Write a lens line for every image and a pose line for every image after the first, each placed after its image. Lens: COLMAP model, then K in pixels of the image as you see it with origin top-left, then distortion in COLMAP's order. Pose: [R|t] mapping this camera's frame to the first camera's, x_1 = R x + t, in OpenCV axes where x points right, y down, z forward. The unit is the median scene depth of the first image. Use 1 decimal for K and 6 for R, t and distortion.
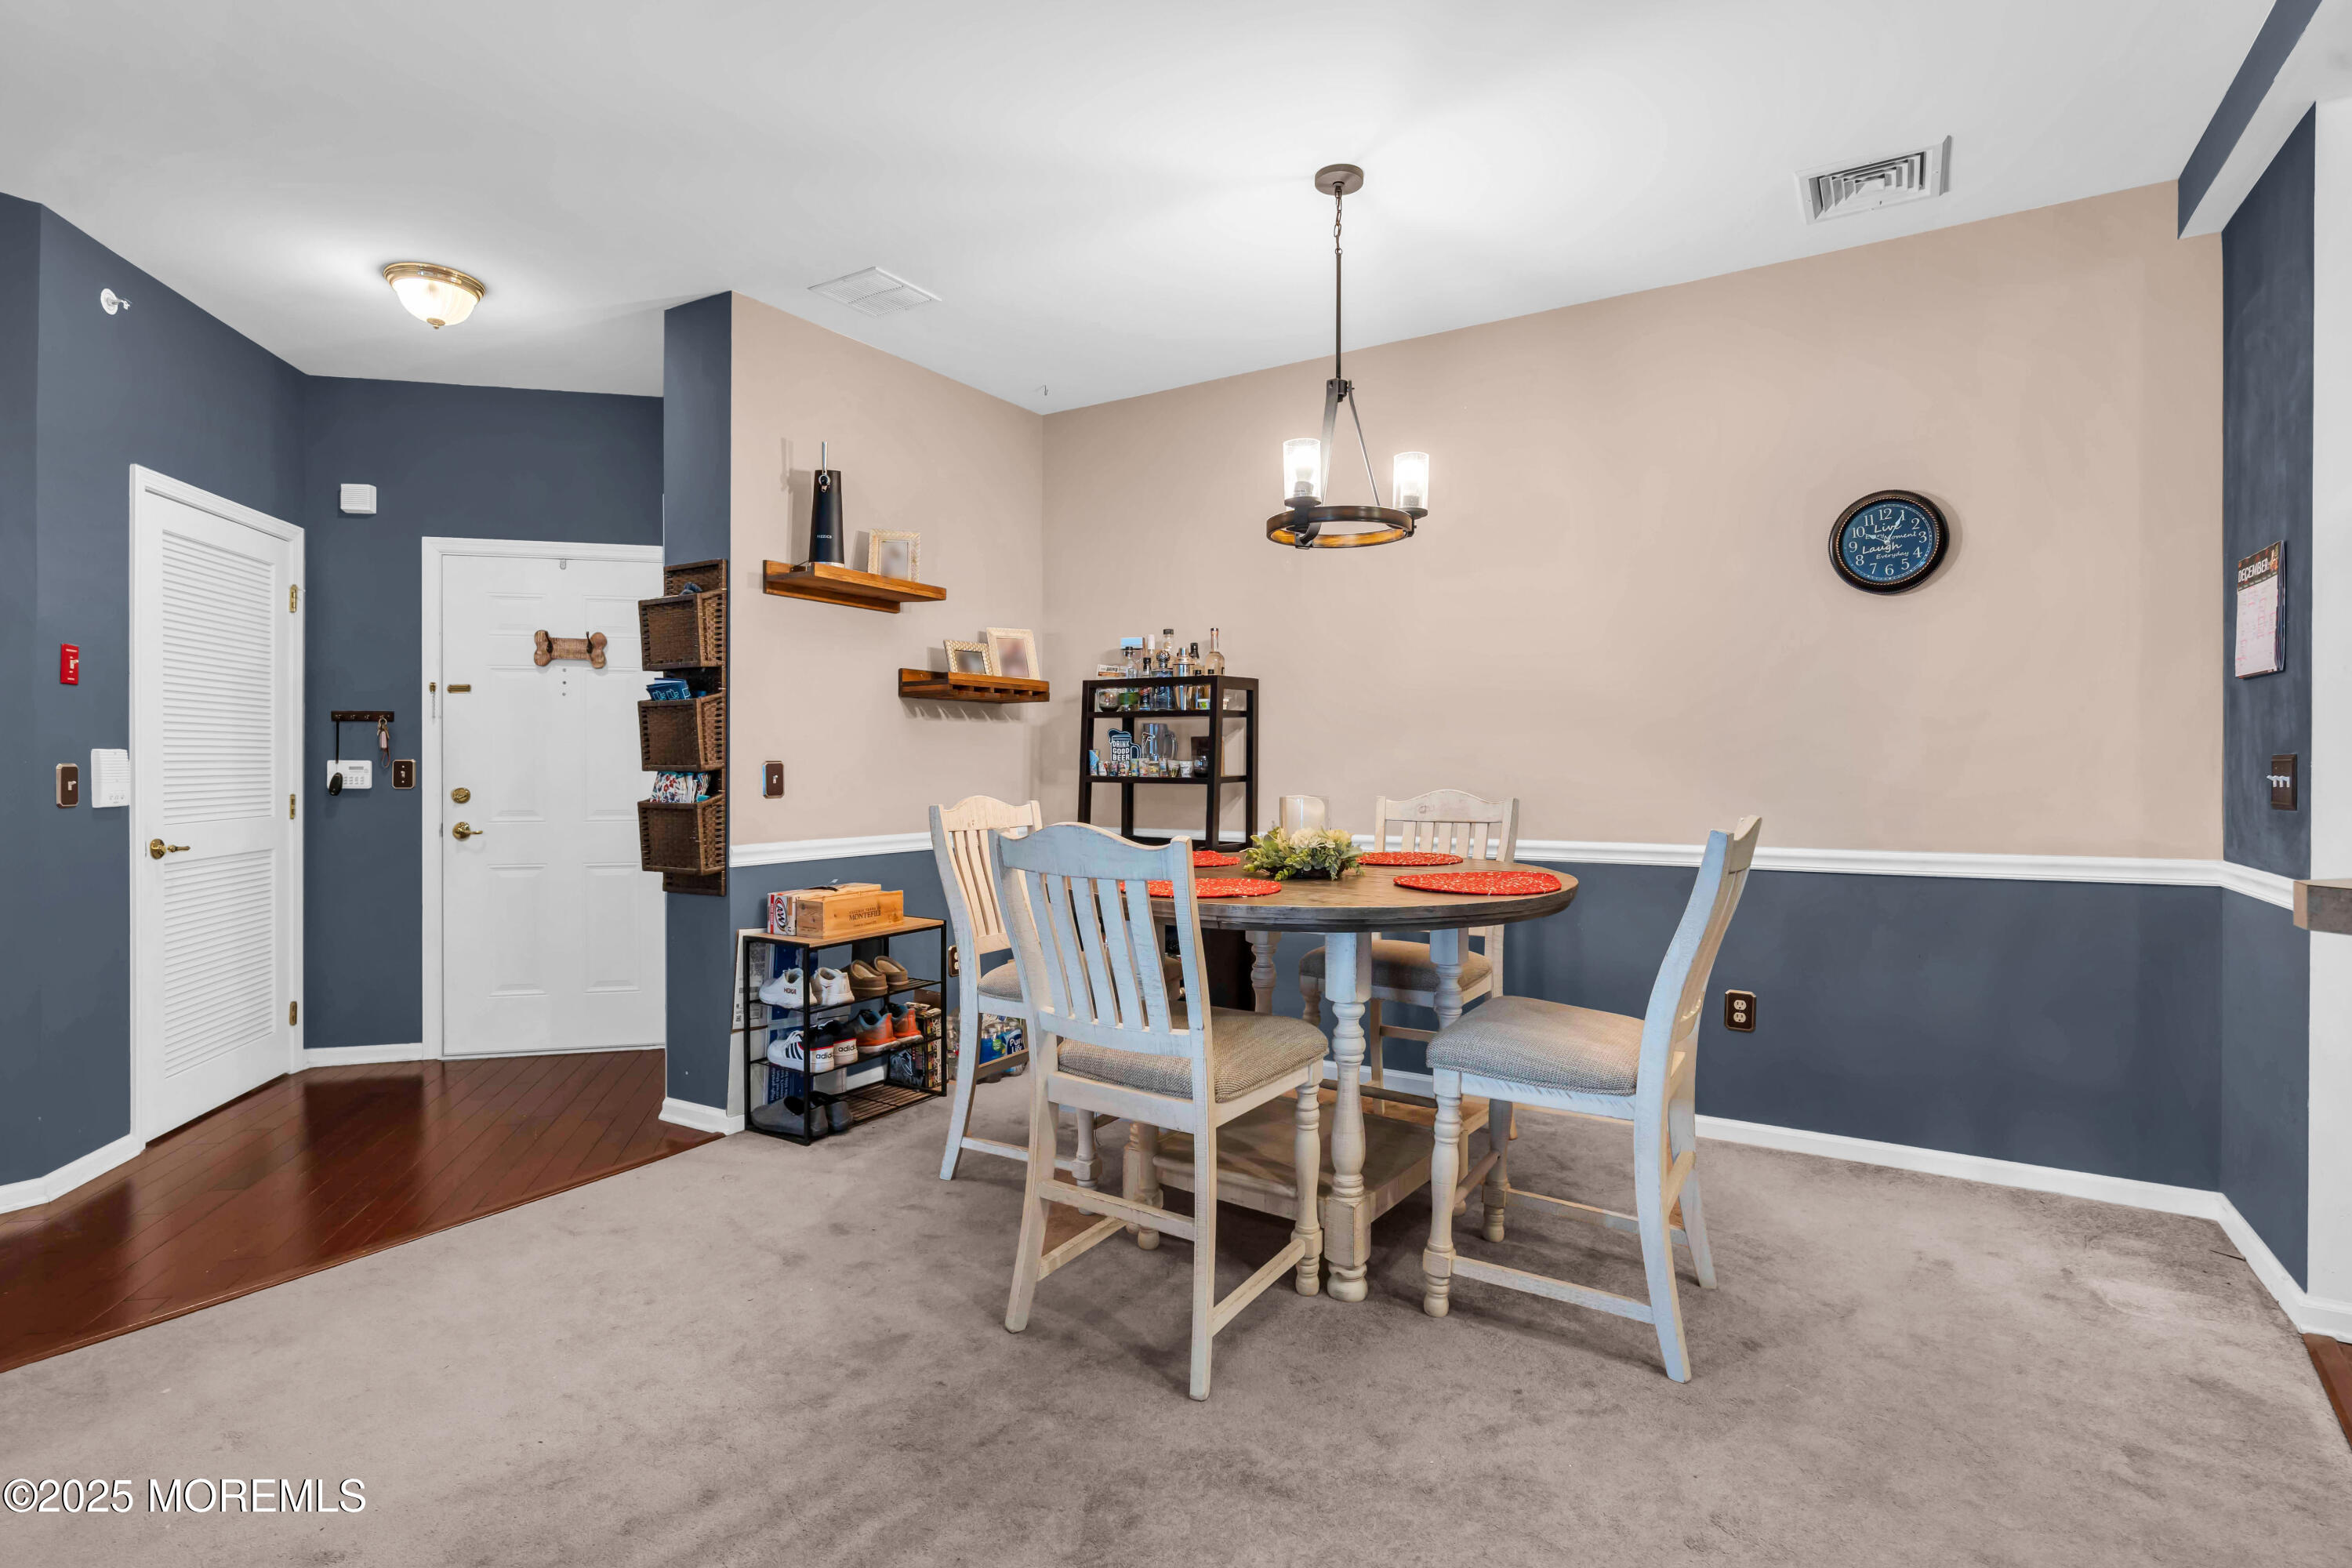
lens RADIAL K [[1137.4, 0, 1175.7], [0, 1137.4, 765.0], [0, 0, 1]] dist [-0.001459, 0.000008]
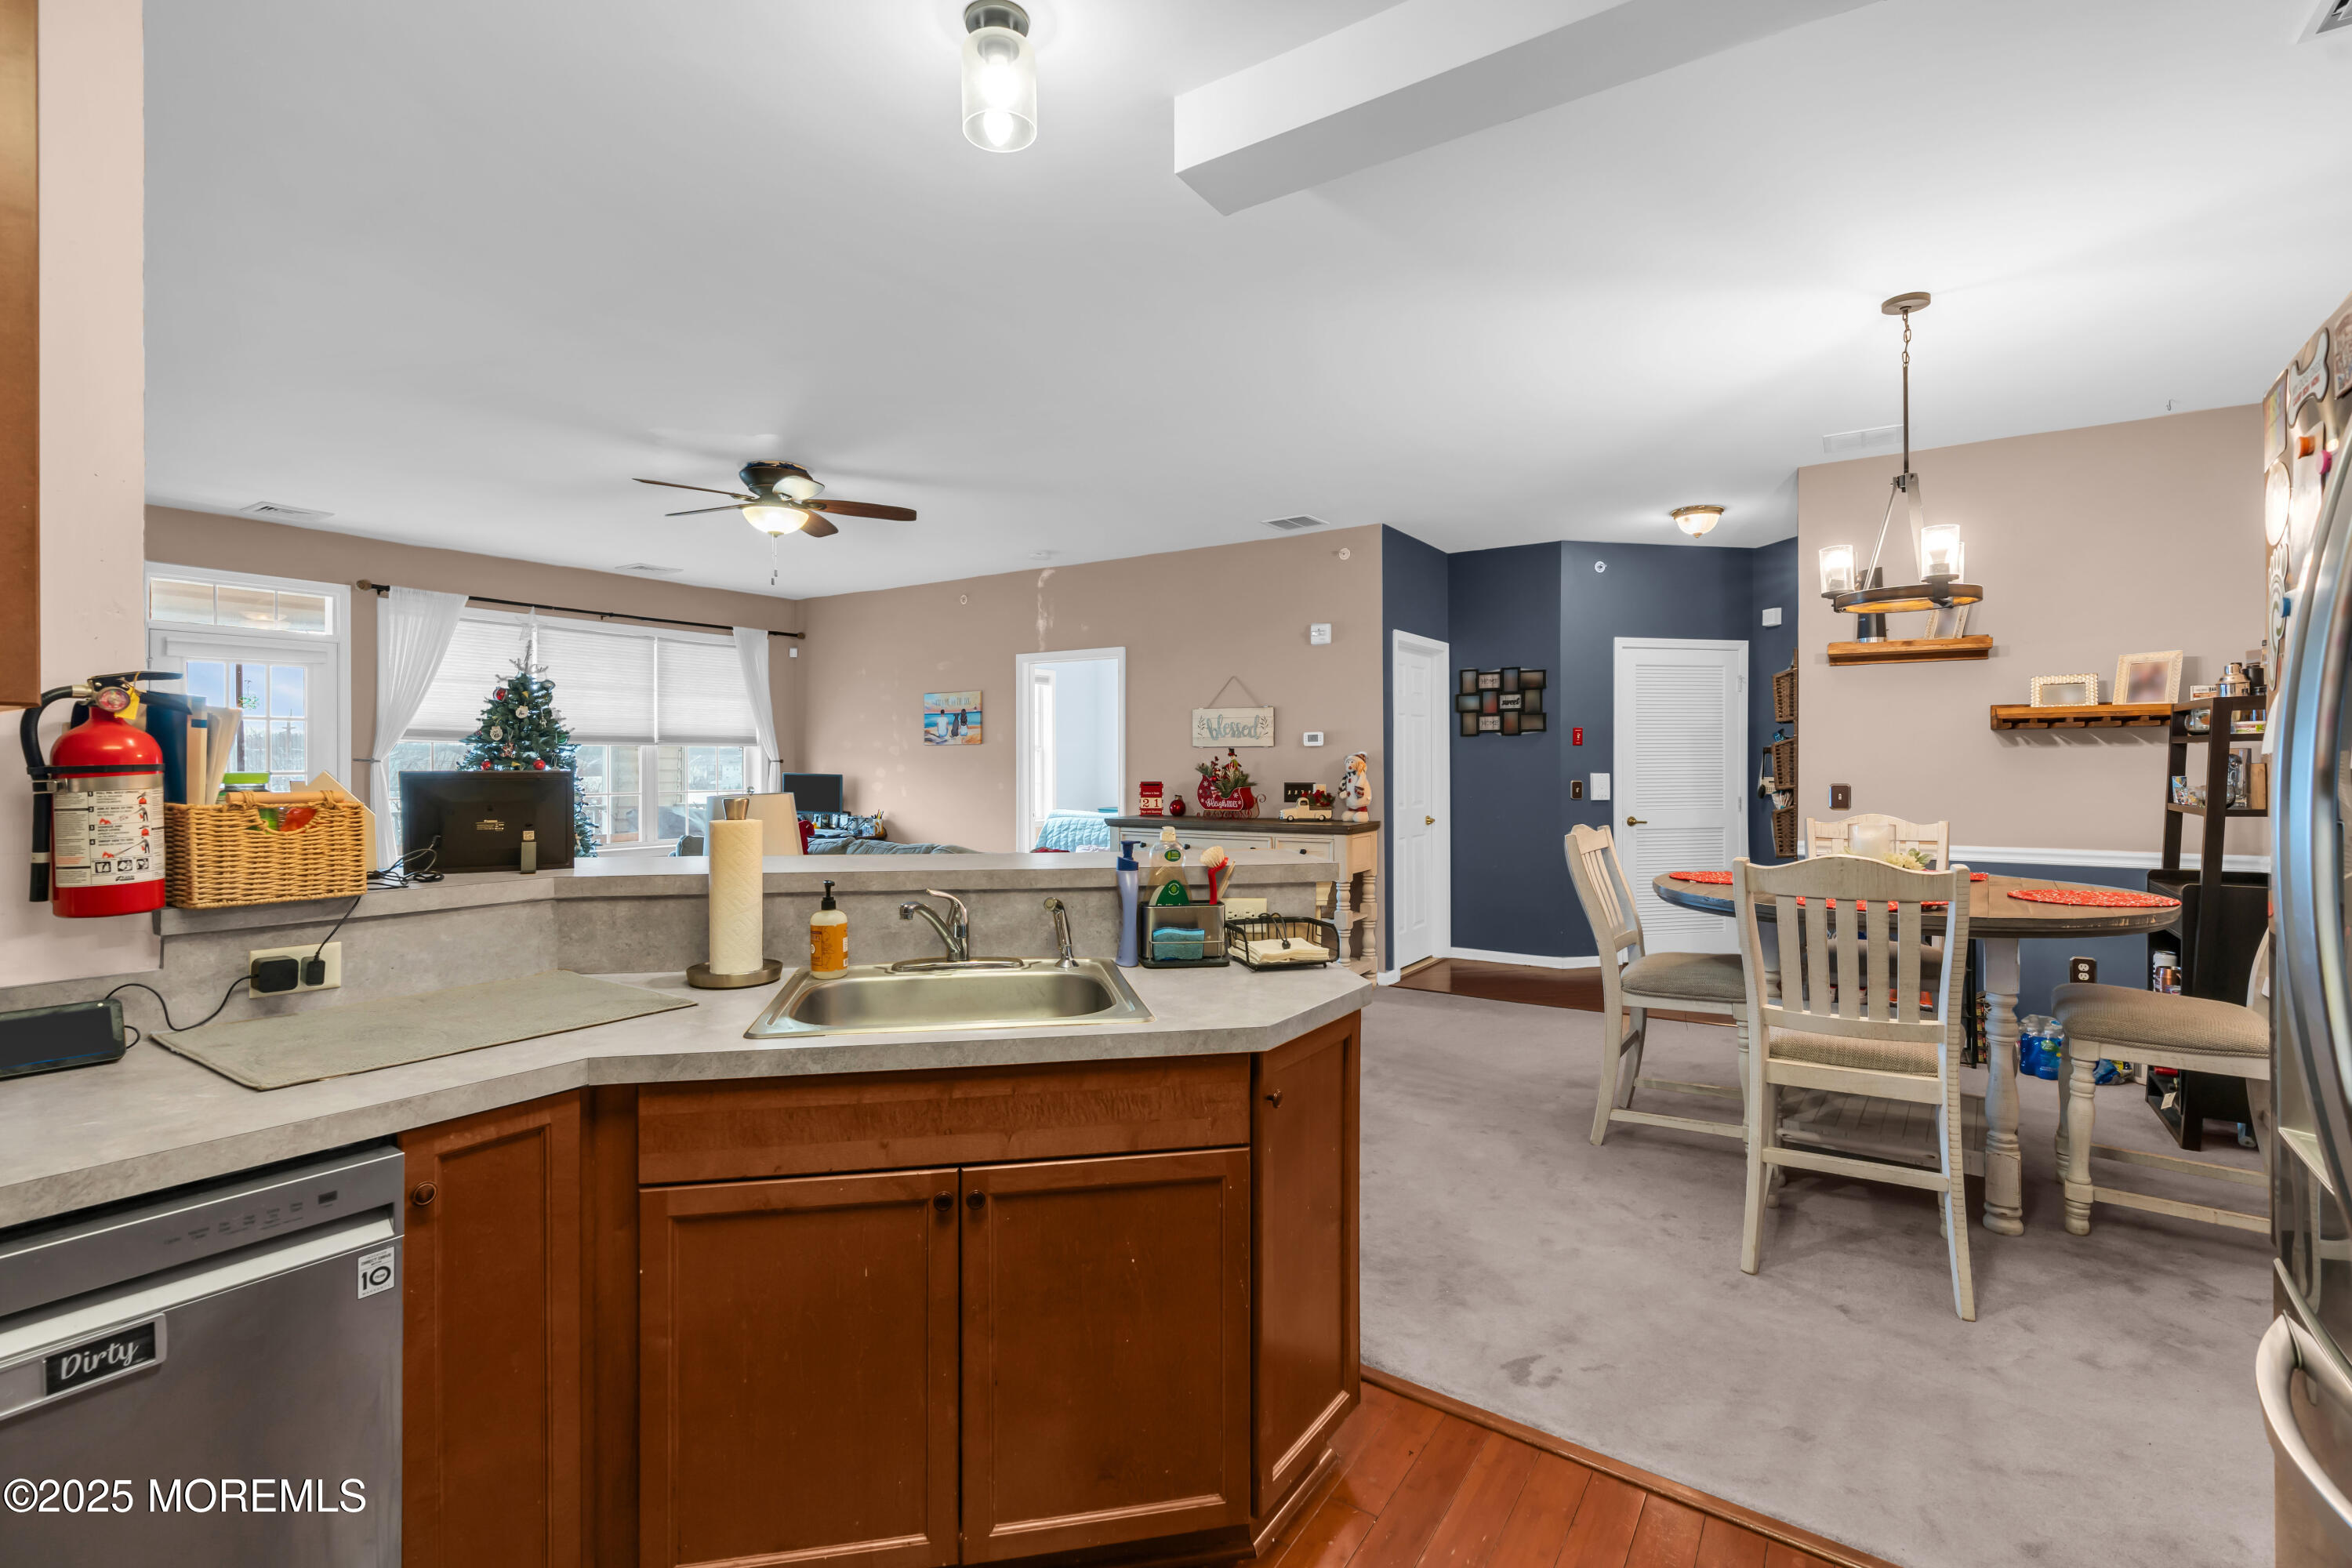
lens RADIAL K [[1137.4, 0, 1175.7], [0, 1137.4, 765.0], [0, 0, 1]] dist [-0.001459, 0.000008]
pose [[-0.035764, 0.003640, -0.999354, 1.185135], [0.004211, 0.999985, 0.003491, -0.038478], [0.999351, -0.004083, -0.035778, 0.251334]]
